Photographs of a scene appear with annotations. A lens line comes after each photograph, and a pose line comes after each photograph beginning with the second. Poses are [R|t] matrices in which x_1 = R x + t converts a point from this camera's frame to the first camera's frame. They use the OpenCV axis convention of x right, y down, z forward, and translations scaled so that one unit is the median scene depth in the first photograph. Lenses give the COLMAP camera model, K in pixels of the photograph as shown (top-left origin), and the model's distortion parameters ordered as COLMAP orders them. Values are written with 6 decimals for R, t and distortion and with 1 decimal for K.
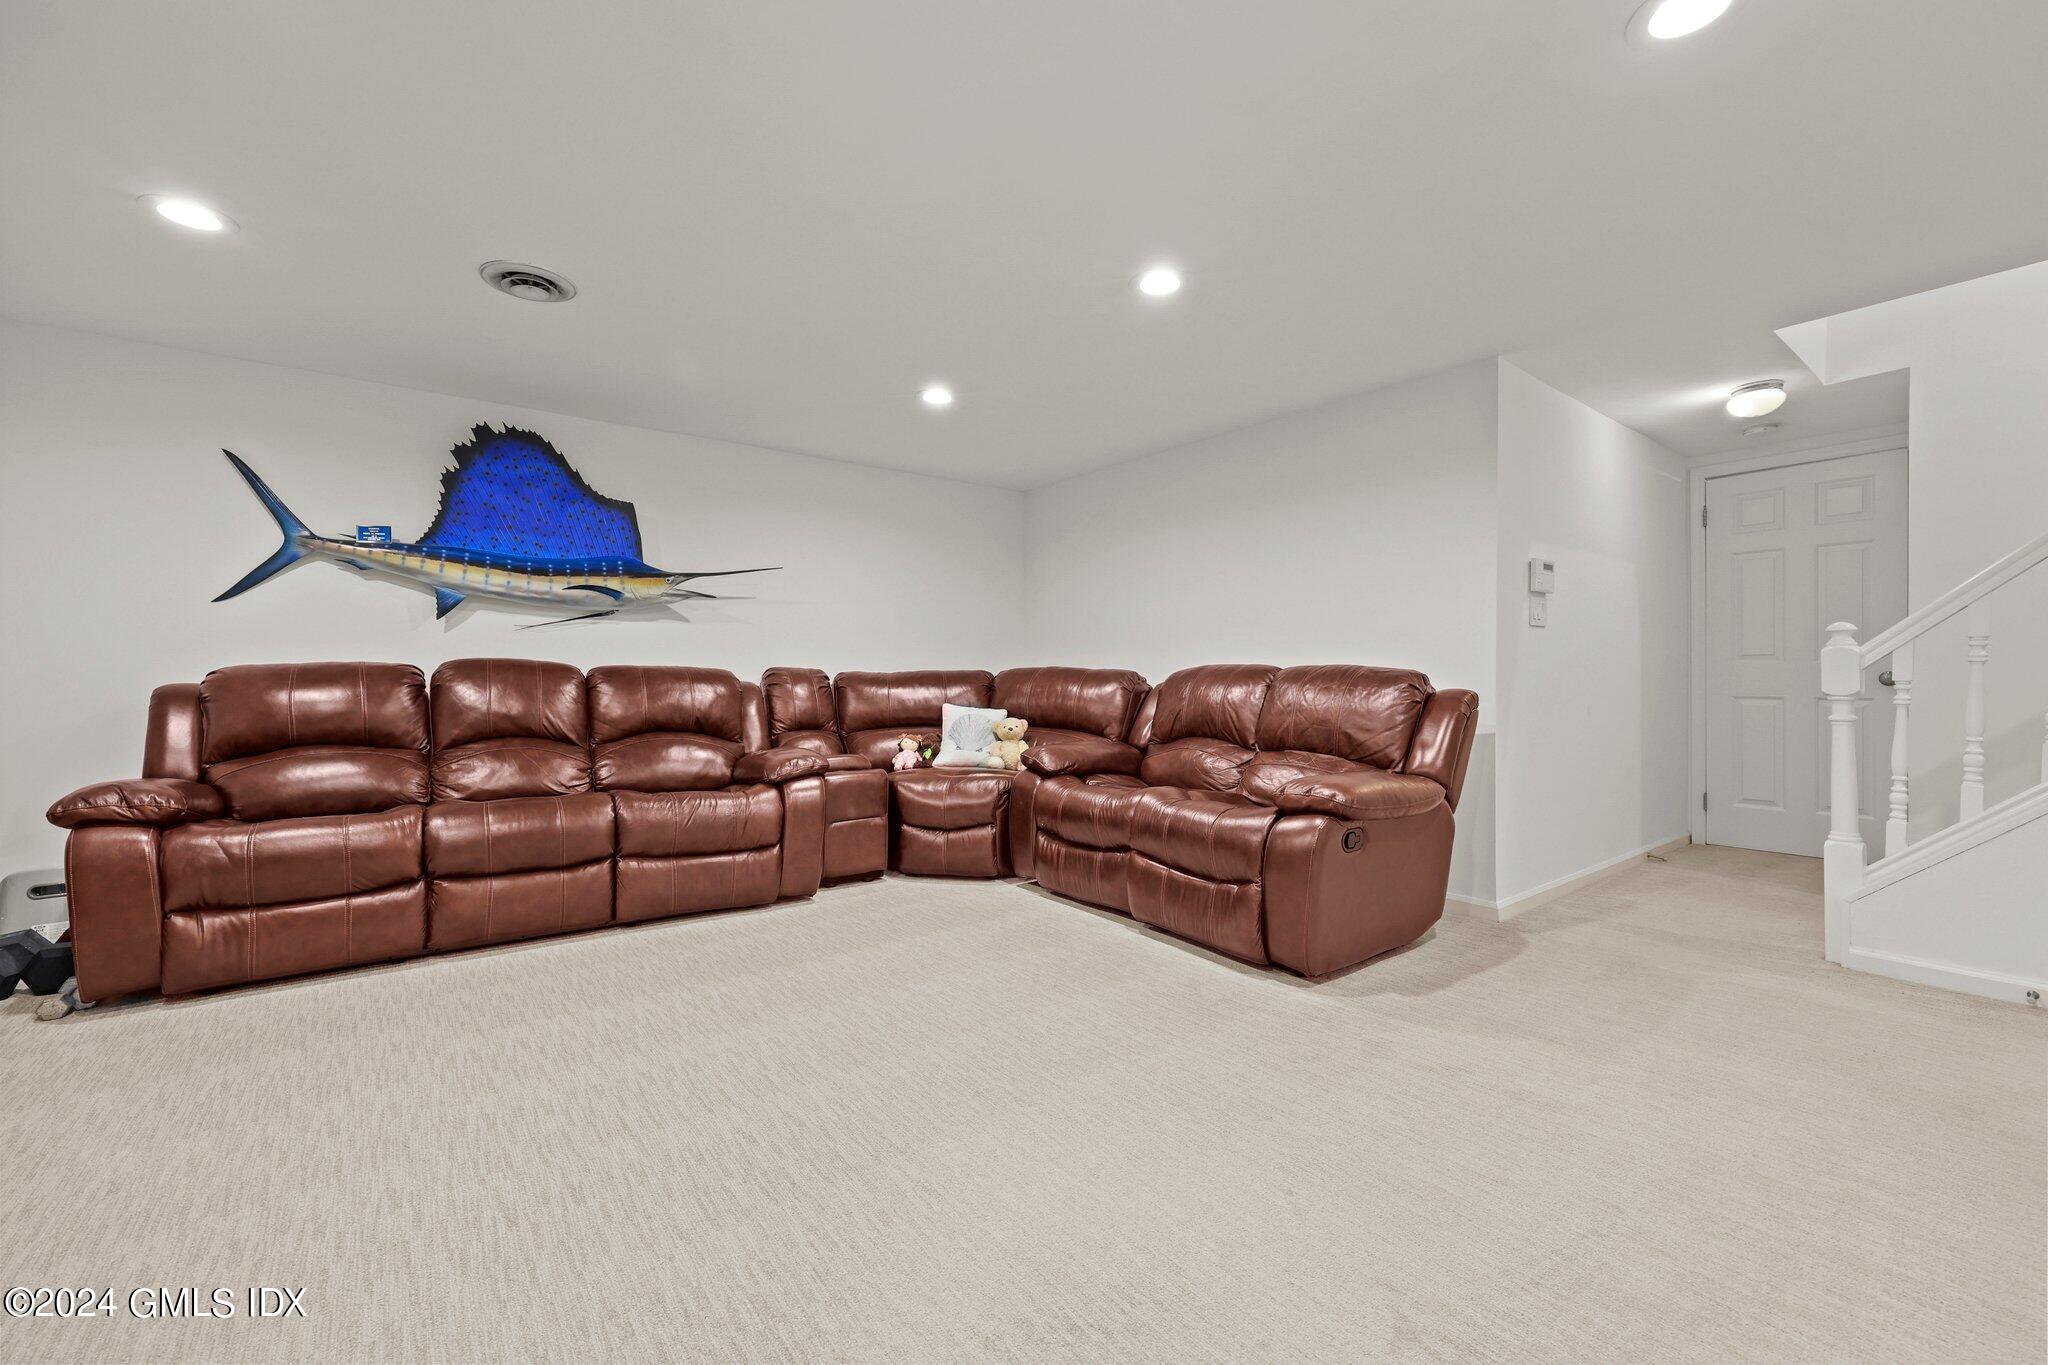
lens RADIAL K [[834.8, 0, 1021.2], [0, 834.8, 687.0], [0, 0, 1]] dist [-0.000836, 0.000592]
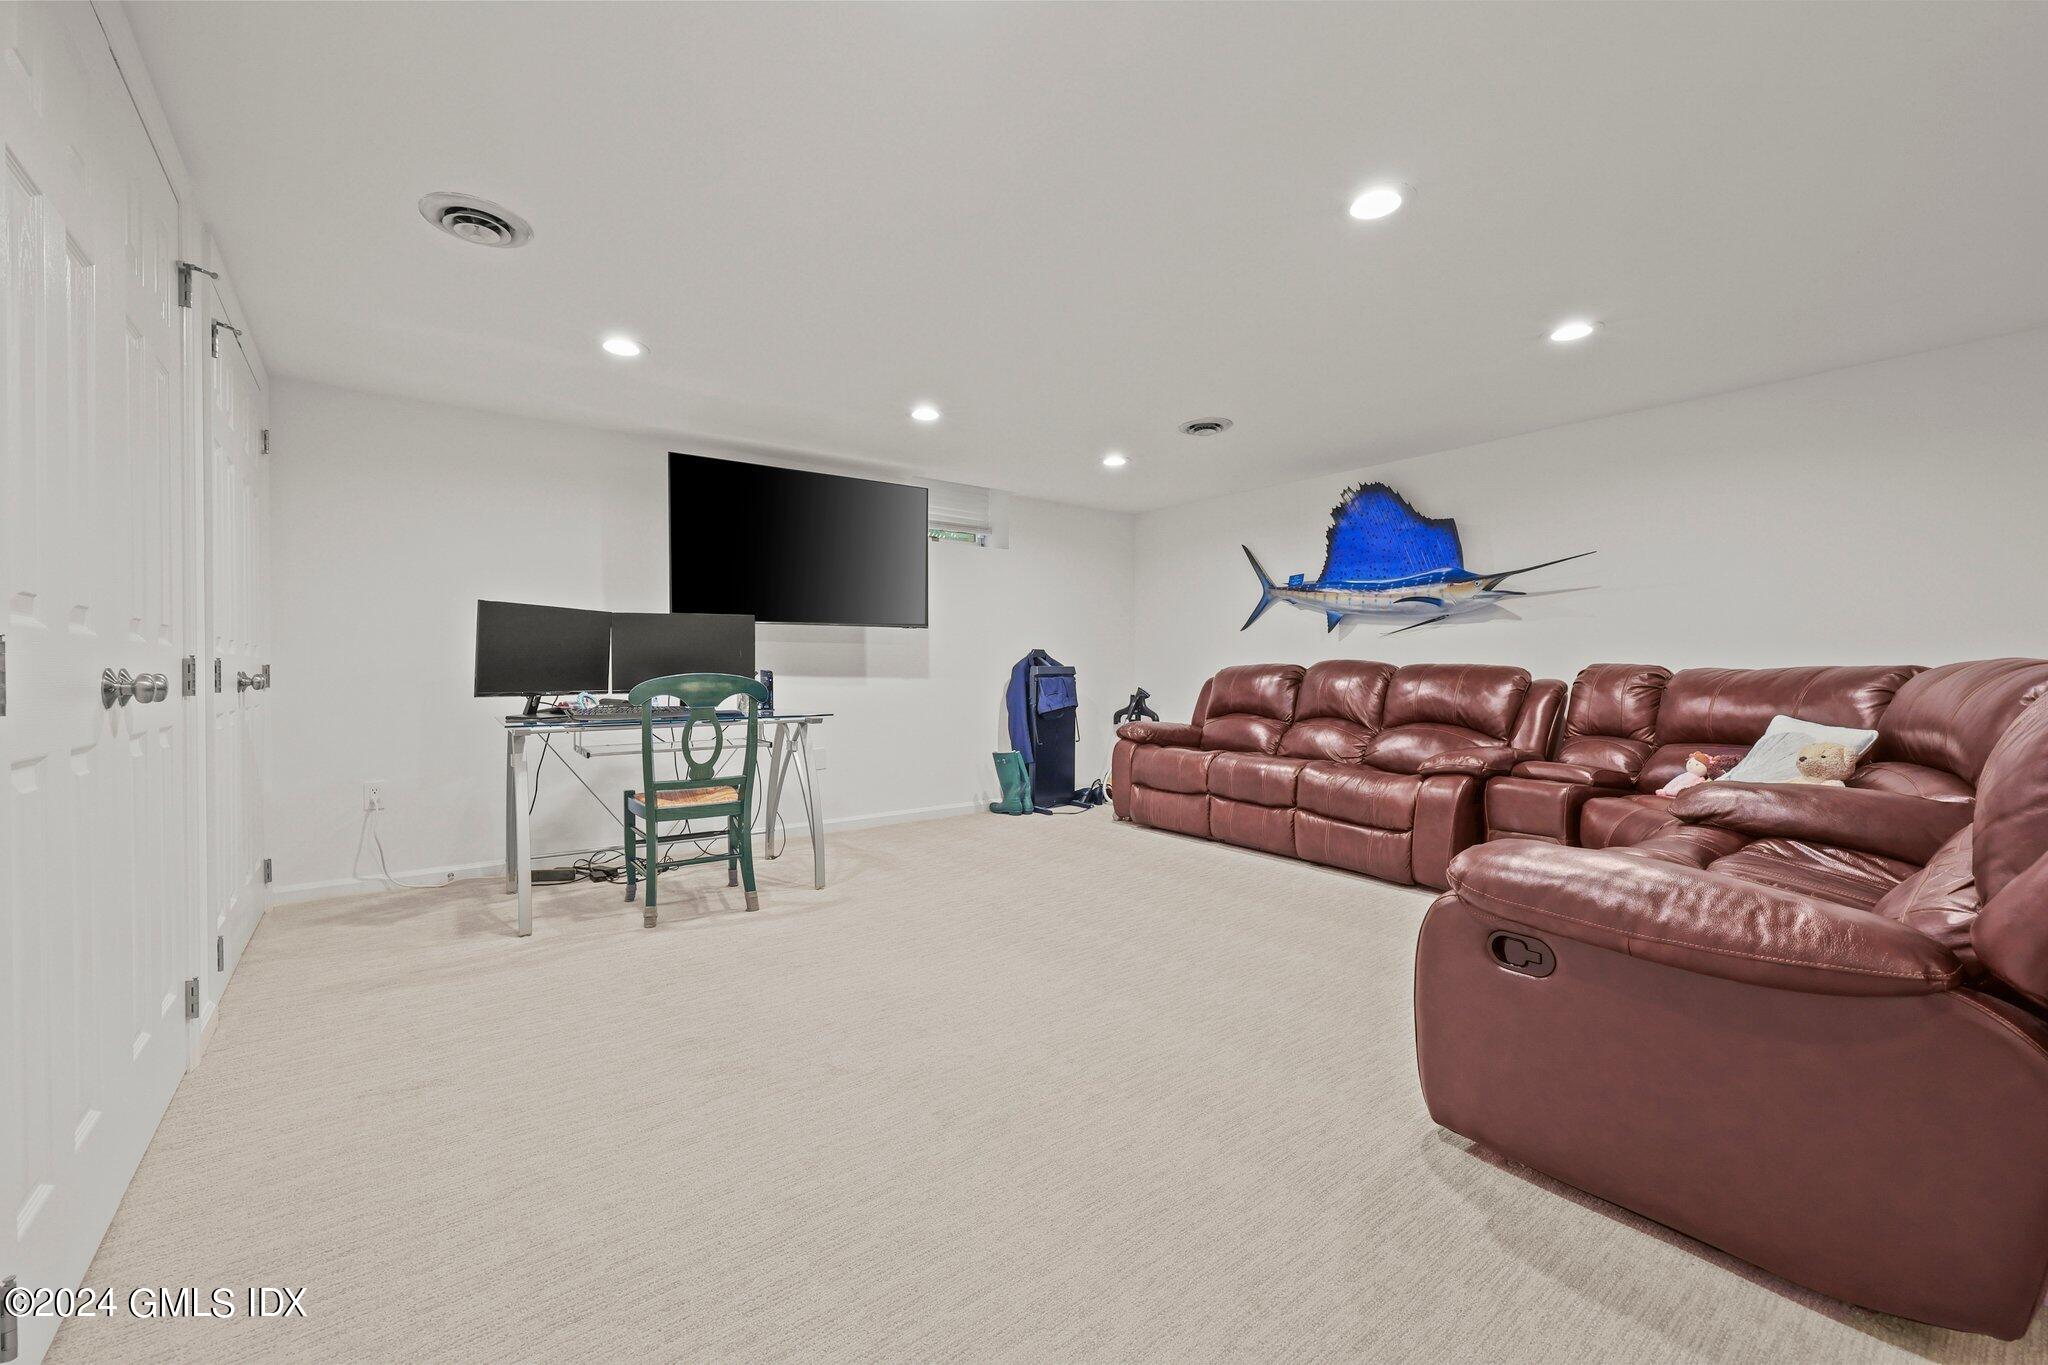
lens RADIAL K [[834.8, 0, 1021.7], [0, 834.8, 671.4], [0, 0, 1]] dist [-0.000836, 0.000592]
pose [[0.005923, 0.001878, -0.999981, 0.729313], [-0.018319, 0.999831, 0.001769, -0.007470], [0.999815, 0.018308, 0.005956, 0.469897]]
